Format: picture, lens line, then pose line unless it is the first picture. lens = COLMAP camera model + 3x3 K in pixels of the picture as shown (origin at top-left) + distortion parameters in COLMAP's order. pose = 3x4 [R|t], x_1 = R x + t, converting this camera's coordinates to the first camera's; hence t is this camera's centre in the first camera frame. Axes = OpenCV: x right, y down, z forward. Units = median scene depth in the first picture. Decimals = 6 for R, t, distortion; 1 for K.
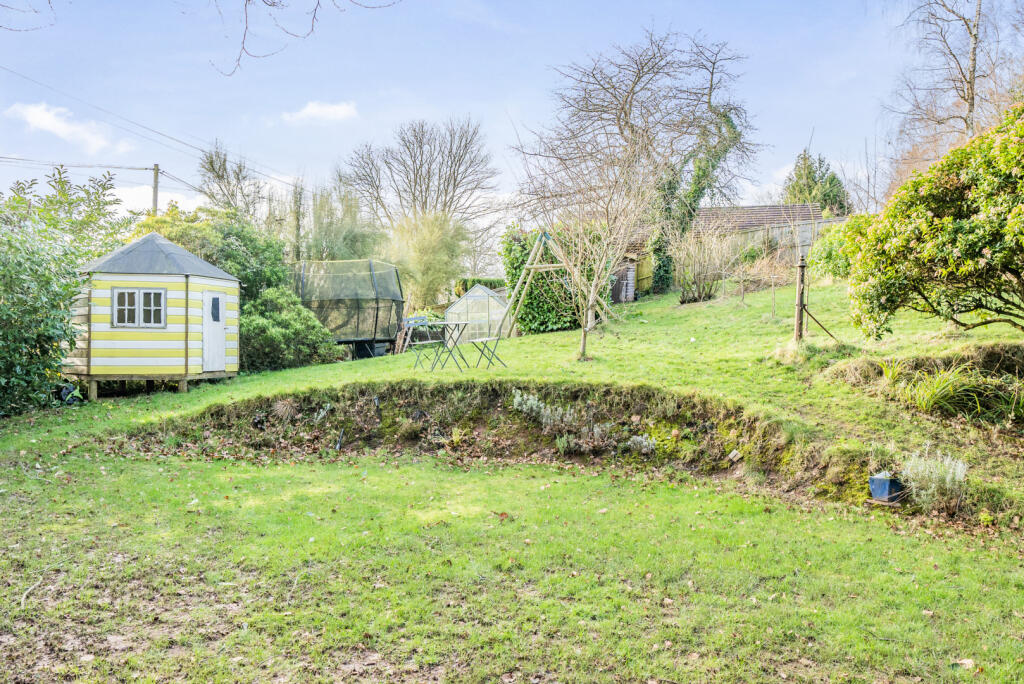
lens RADIAL K [[765.0, 0, 512.0], [0, 765.0, 342.0], [0, 0, 1]] dist [0.002469, 0.001046]
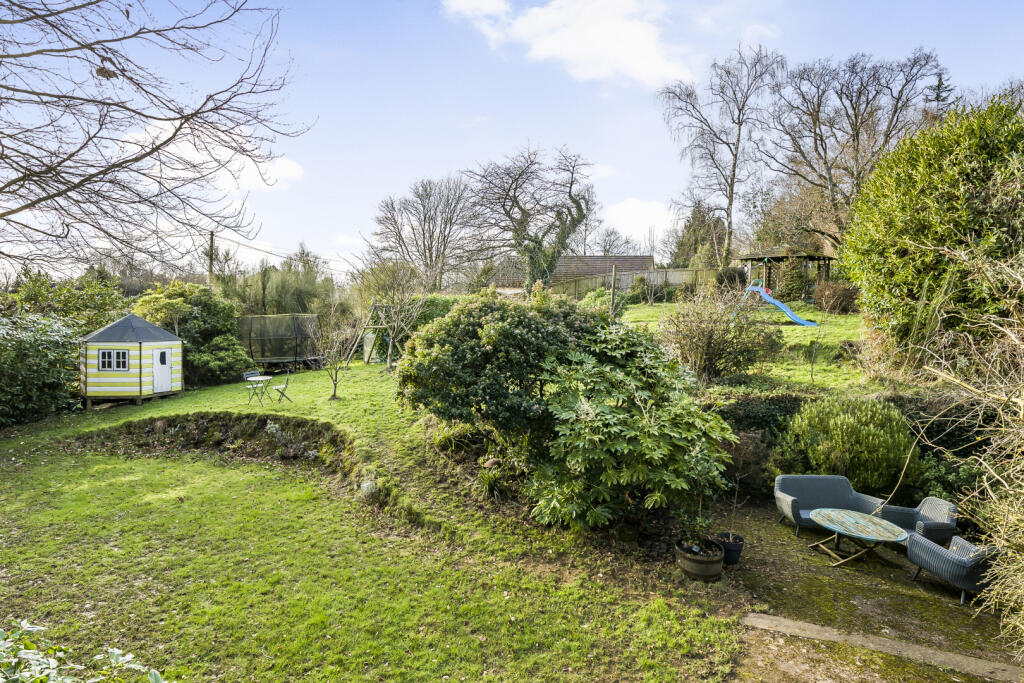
lens RADIAL K [[538.2, 0, 512.0], [0, 538.2, 341.5], [0, 0, 1]] dist [-0.005176, -0.000707]
pose [[0.998941, 0.023335, -0.039649, 0.530344], [-0.021513, 0.998721, 0.045762, -0.170345], [0.040666, -0.044861, 0.998165, -0.258905]]
